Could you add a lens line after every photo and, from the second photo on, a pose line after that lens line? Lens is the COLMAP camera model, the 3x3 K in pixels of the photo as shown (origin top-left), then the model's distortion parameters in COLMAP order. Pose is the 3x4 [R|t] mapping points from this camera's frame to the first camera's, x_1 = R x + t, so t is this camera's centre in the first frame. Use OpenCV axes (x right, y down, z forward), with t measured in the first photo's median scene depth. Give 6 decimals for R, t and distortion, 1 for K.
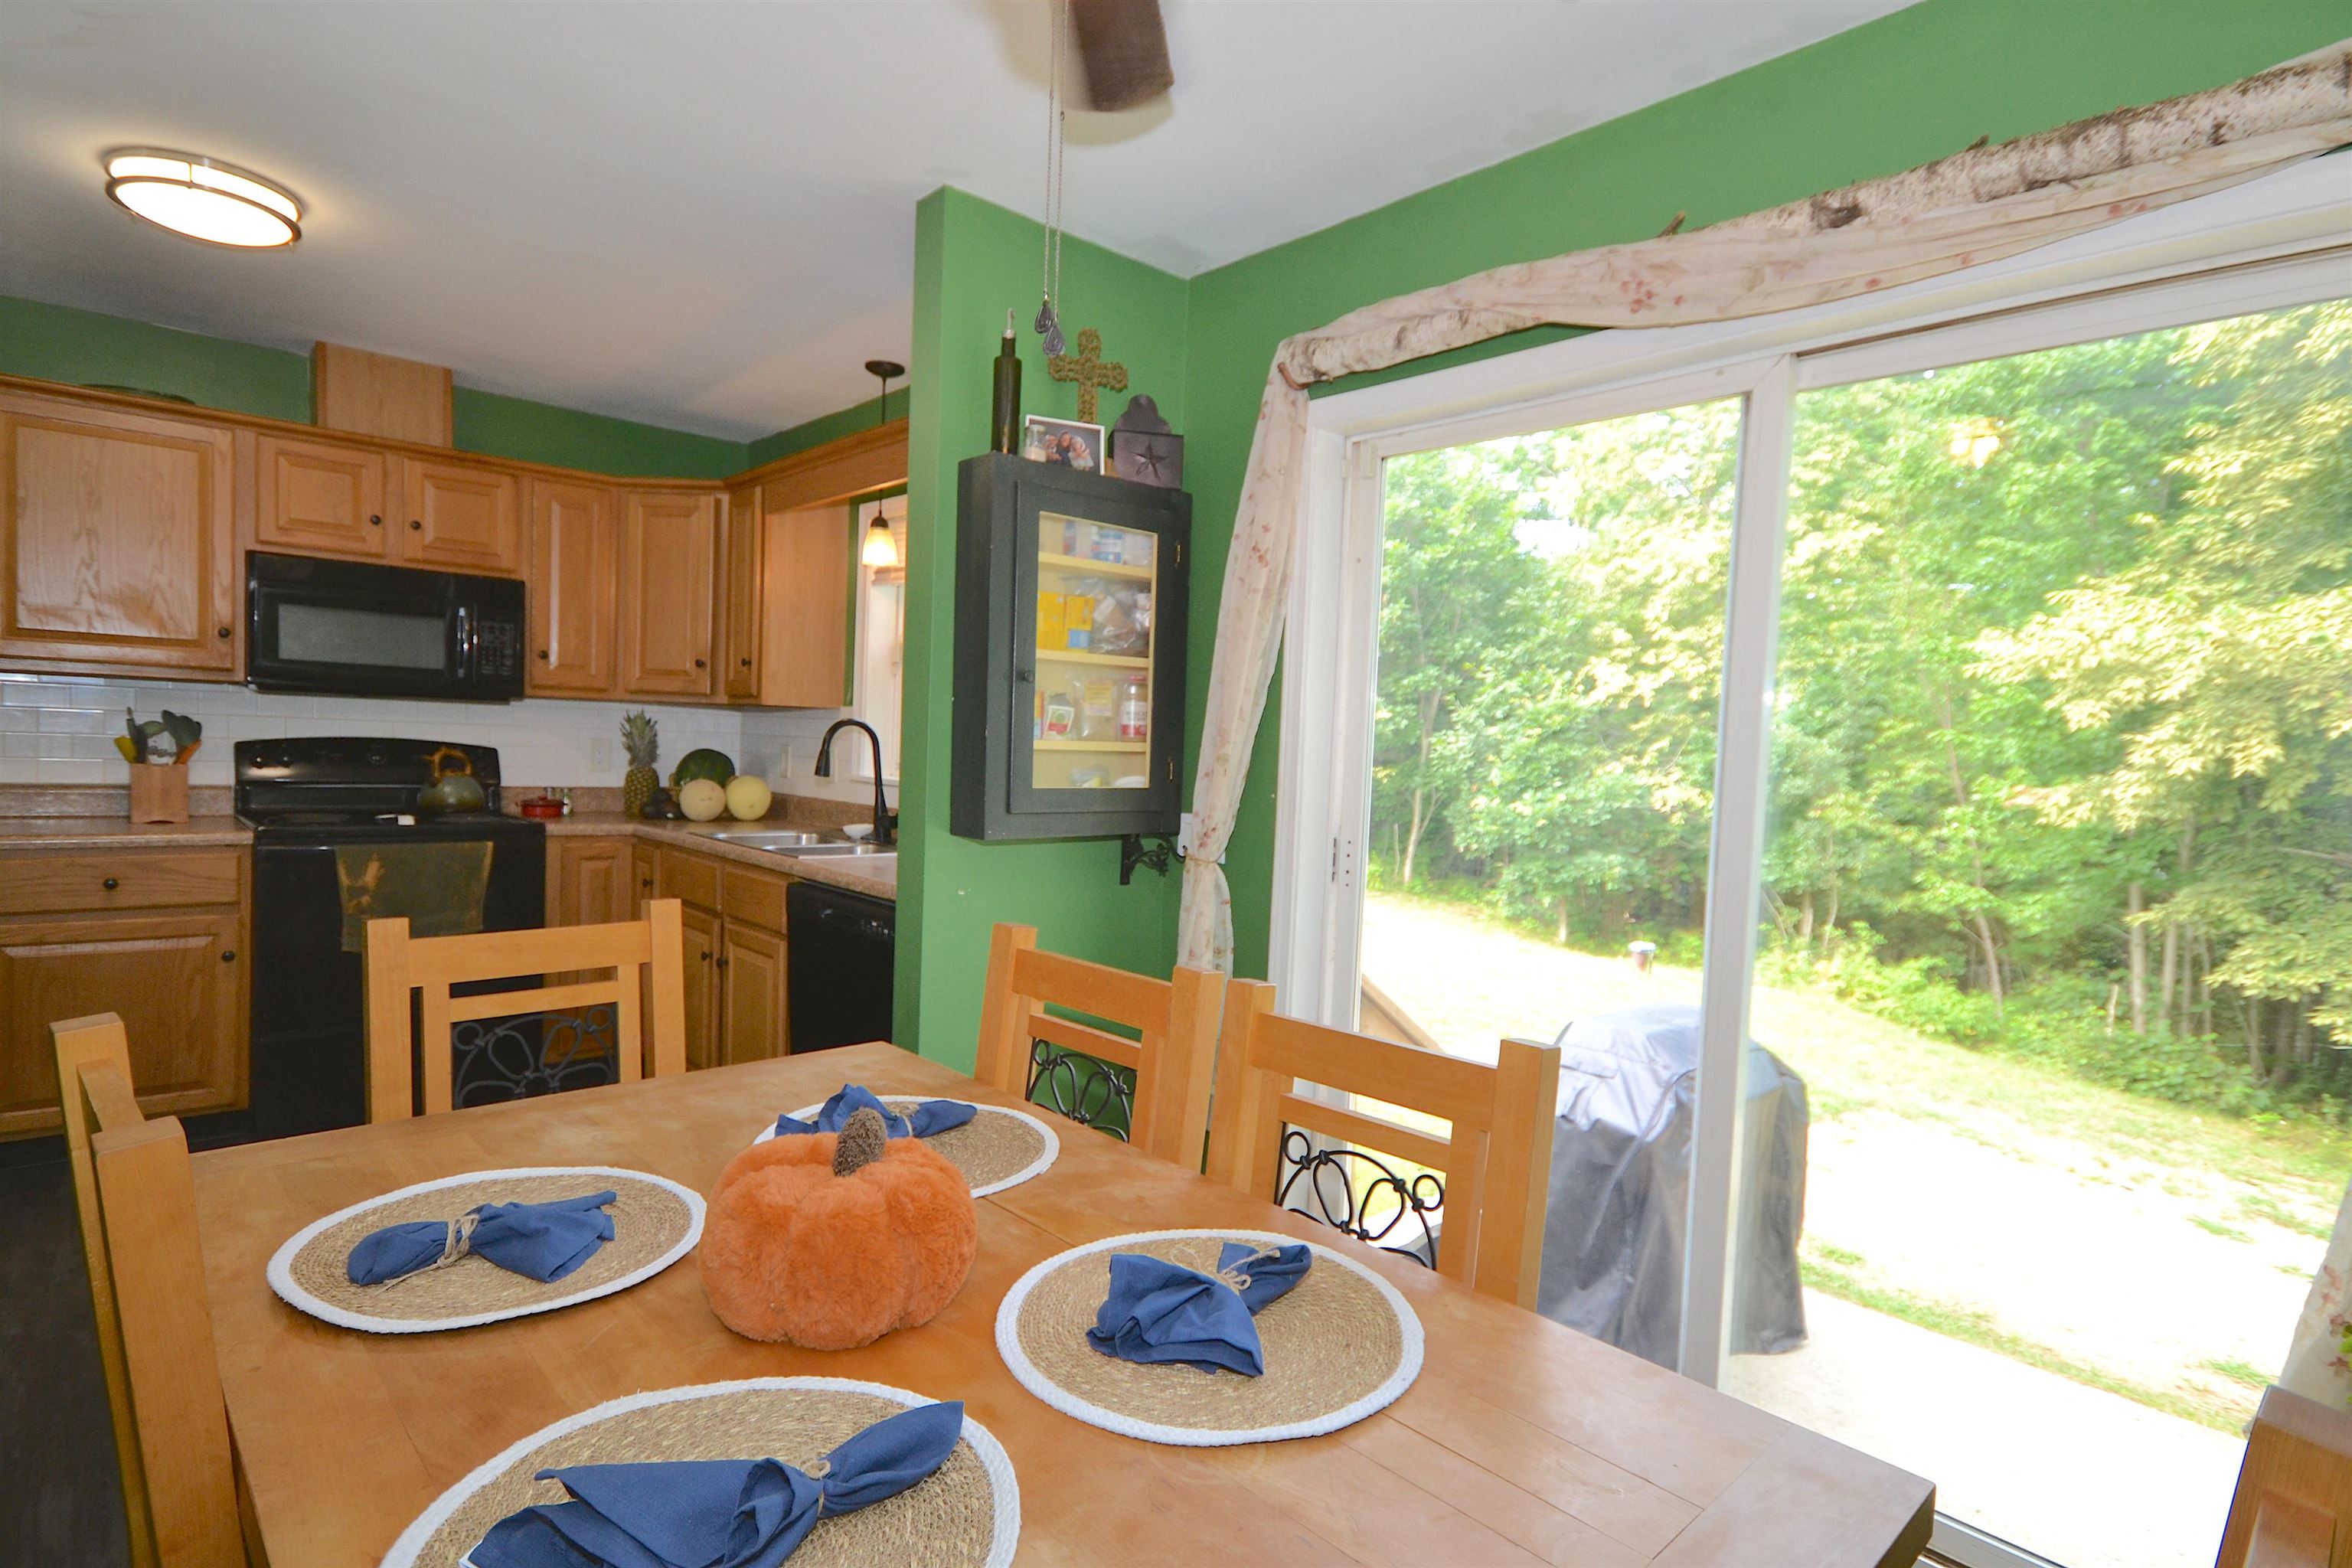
lens RADIAL K [[1177.3, 0, 1211.2], [0, 1177.3, 808.5], [0, 0, 1]] dist [0.003645, -0.005060]
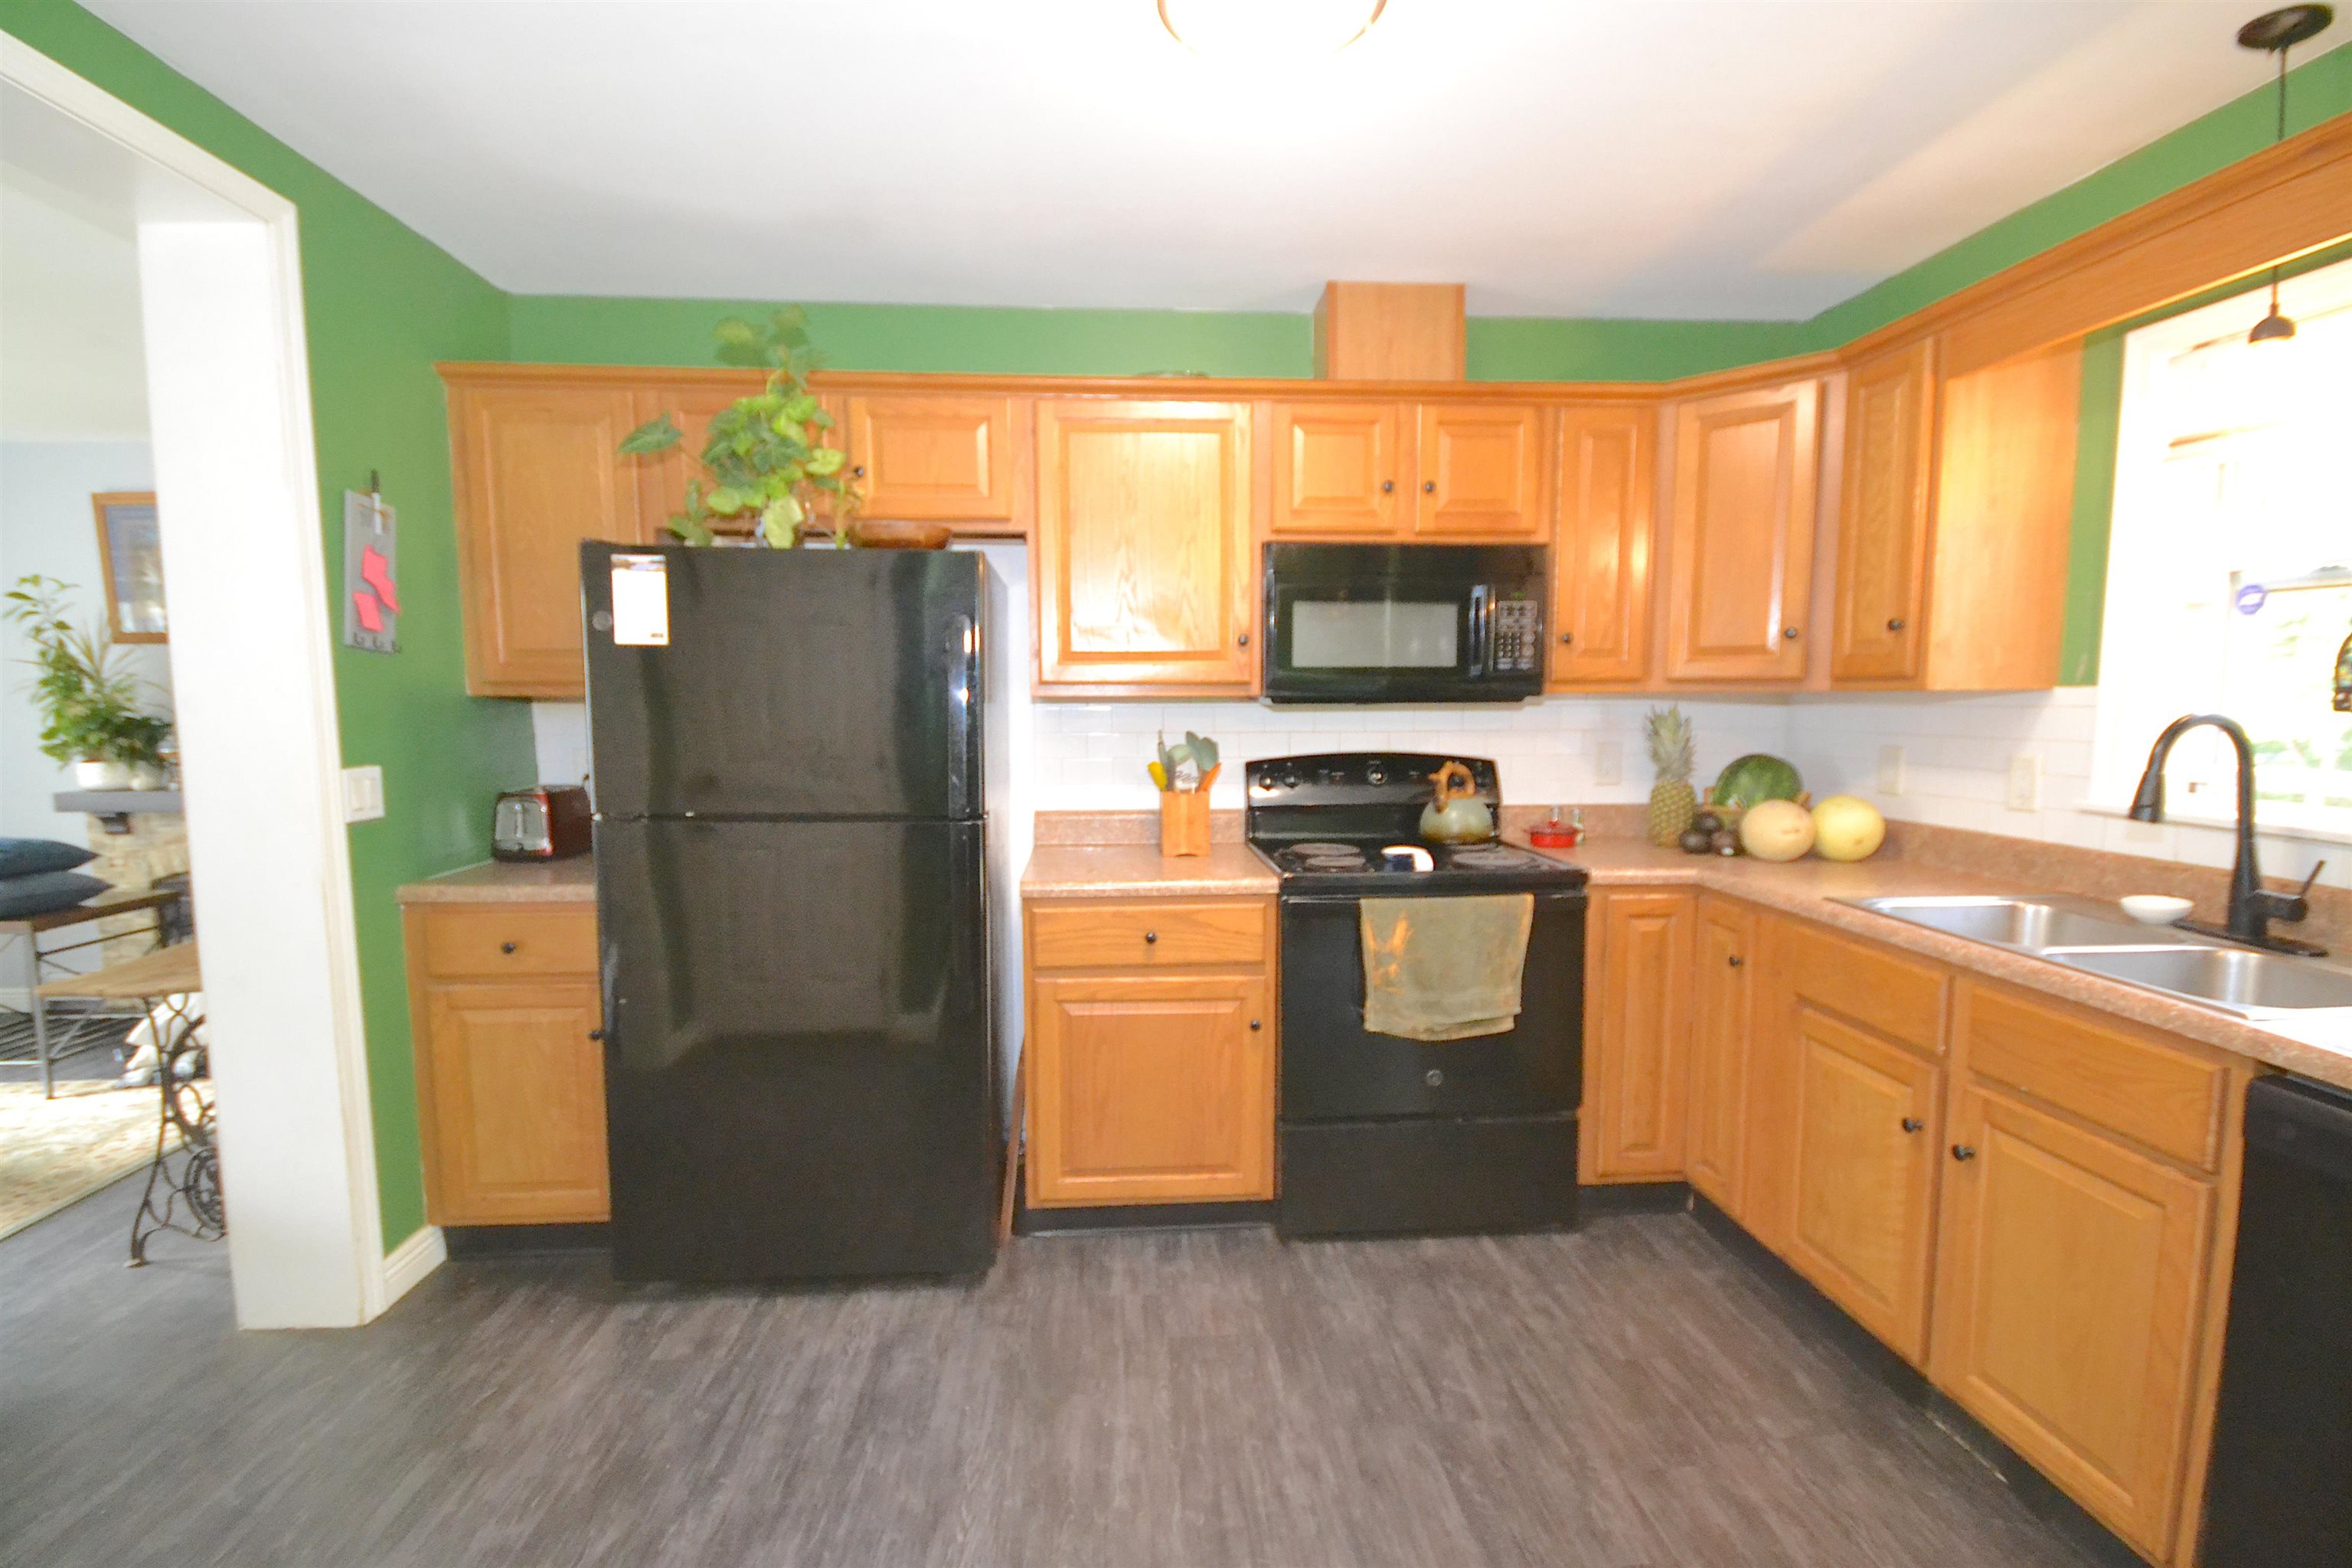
lens RADIAL K [[1039.2, 0, 1176.7], [0, 1039.2, 798.4], [0, 0, 1]] dist [-0.003710, -0.006368]
pose [[0.777997, 0.014687, -0.628096, -0.405213], [0.001334, 0.999686, 0.025028, -0.053672], [0.628266, -0.020309, 0.777733, 0.382484]]
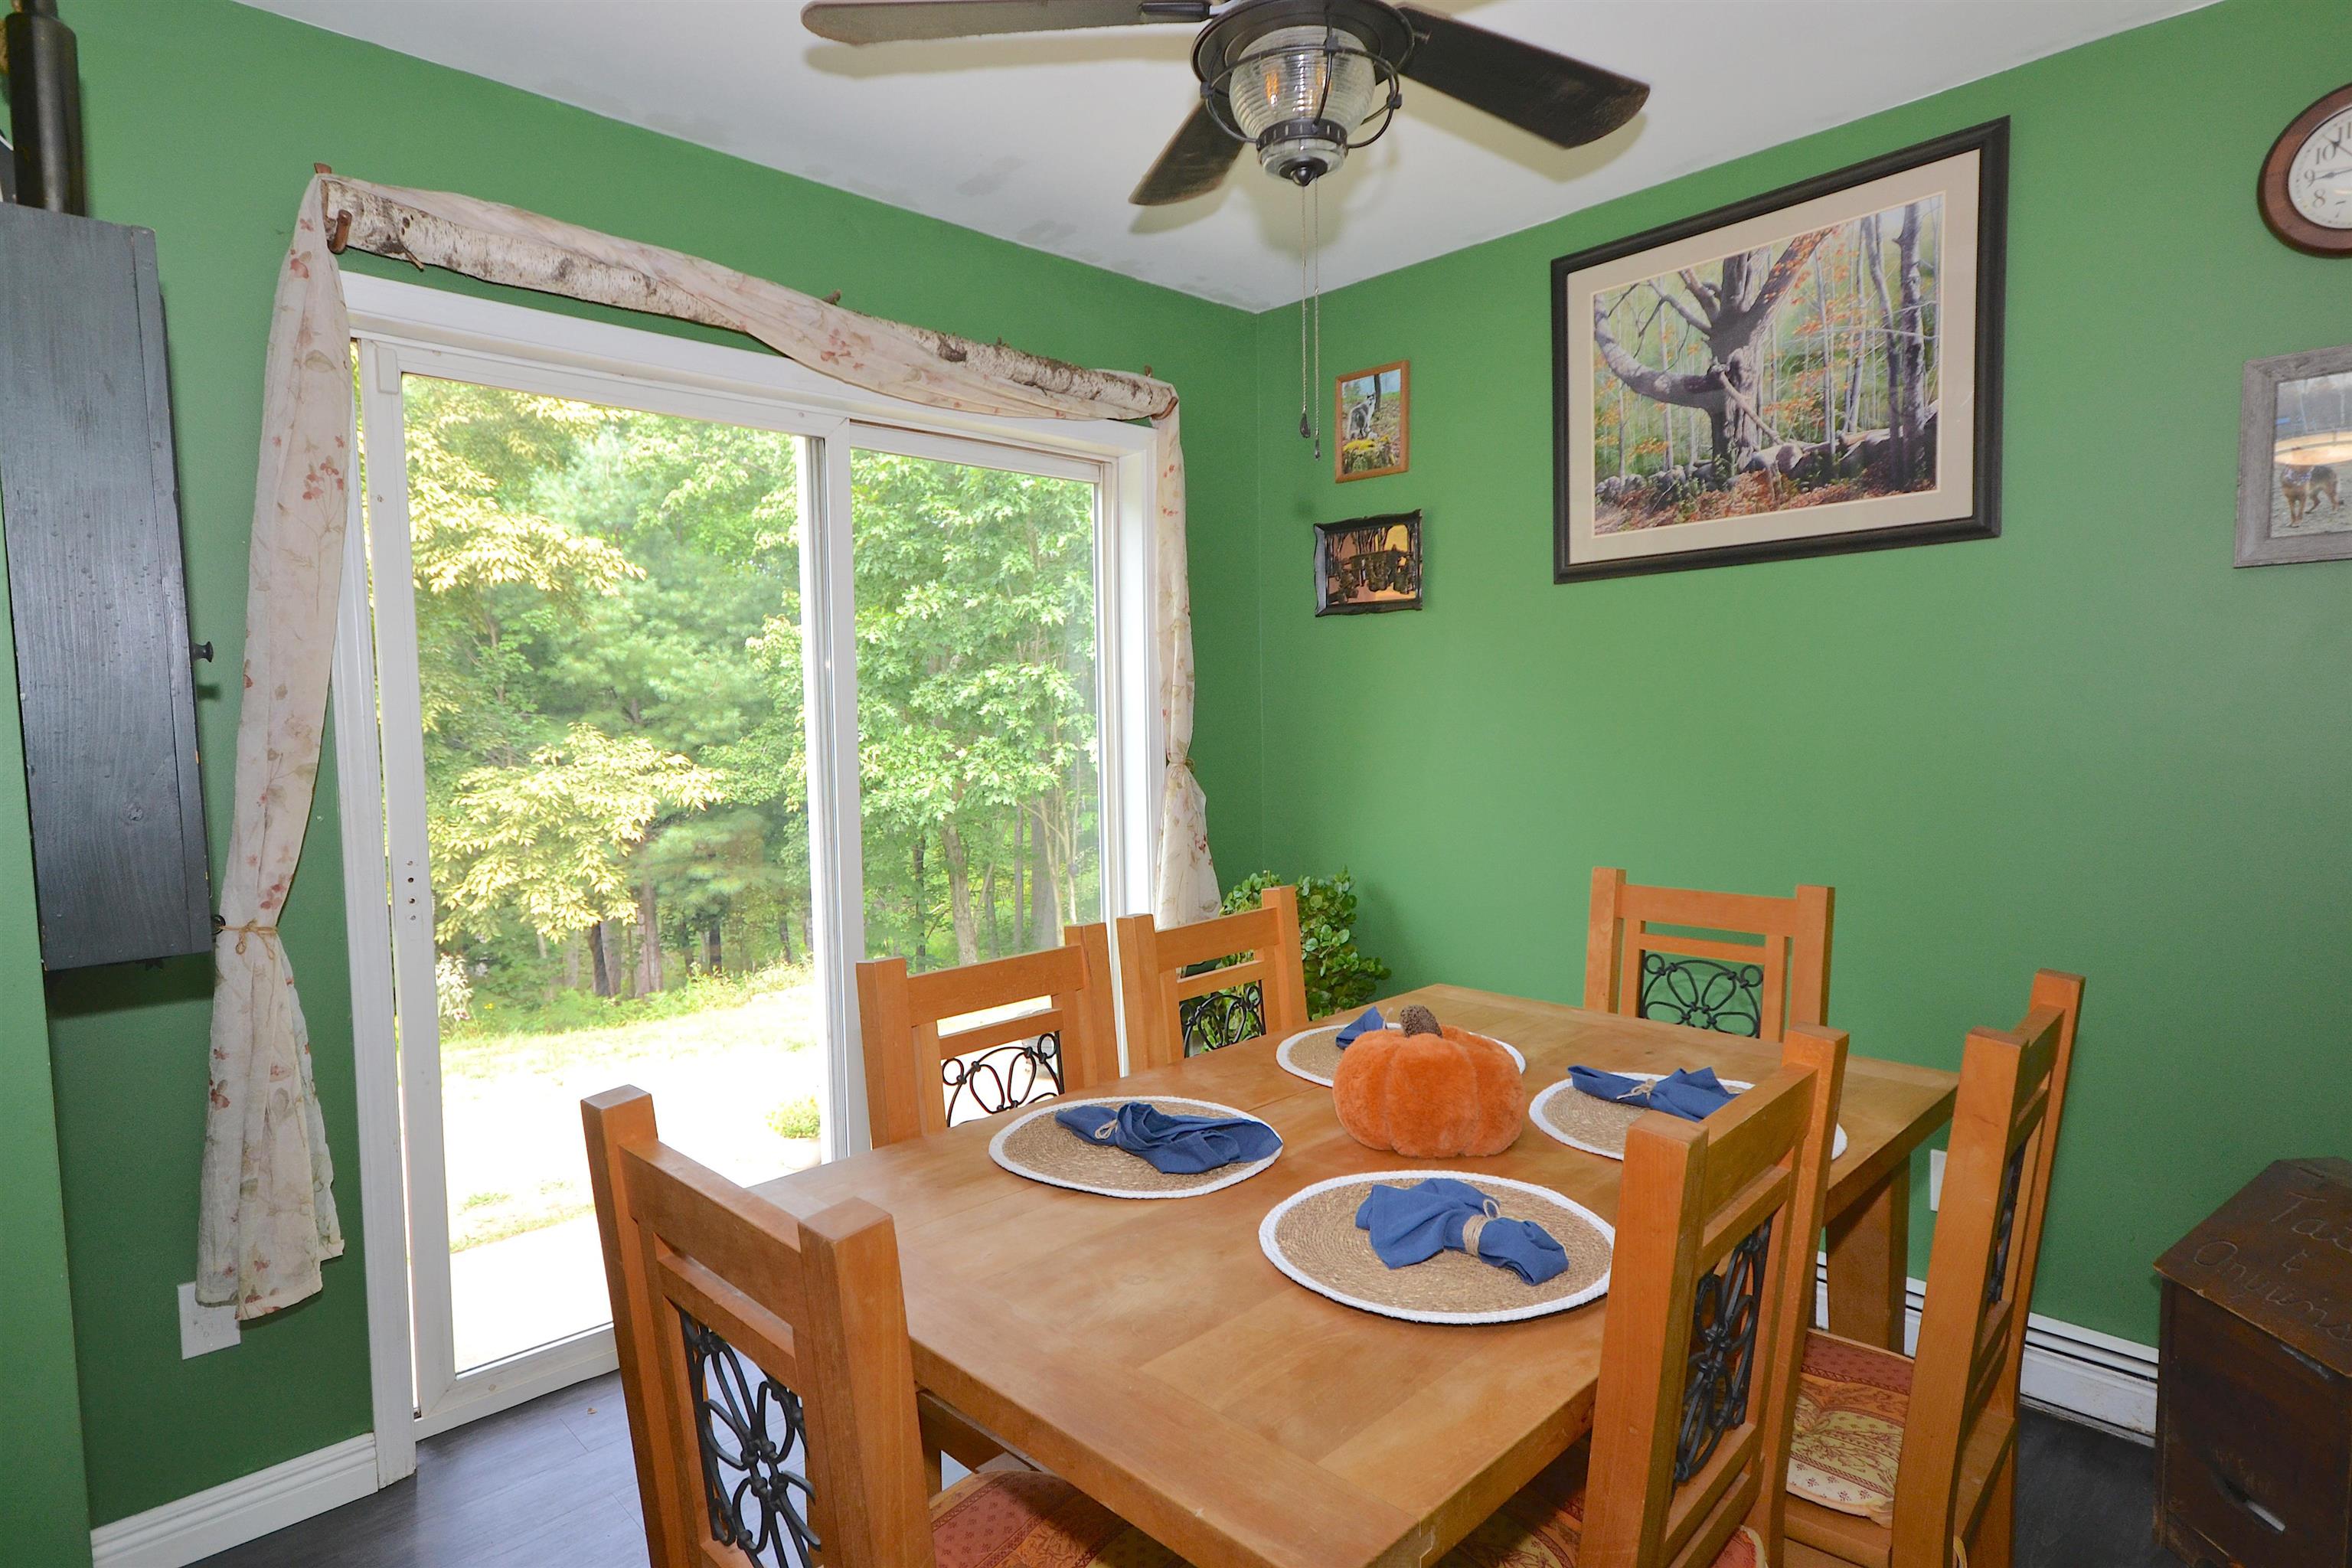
lens RADIAL K [[1244.7, 0, 1183.8], [0, 1244.7, 798.4], [0, 0, 1]] dist [0.009998, -0.003443]
pose [[-0.030327, -0.112982, 0.993134, -0.563146], [0.079437, 0.990176, 0.115071, -0.050801], [-0.996378, 0.082382, -0.021054, 0.394707]]
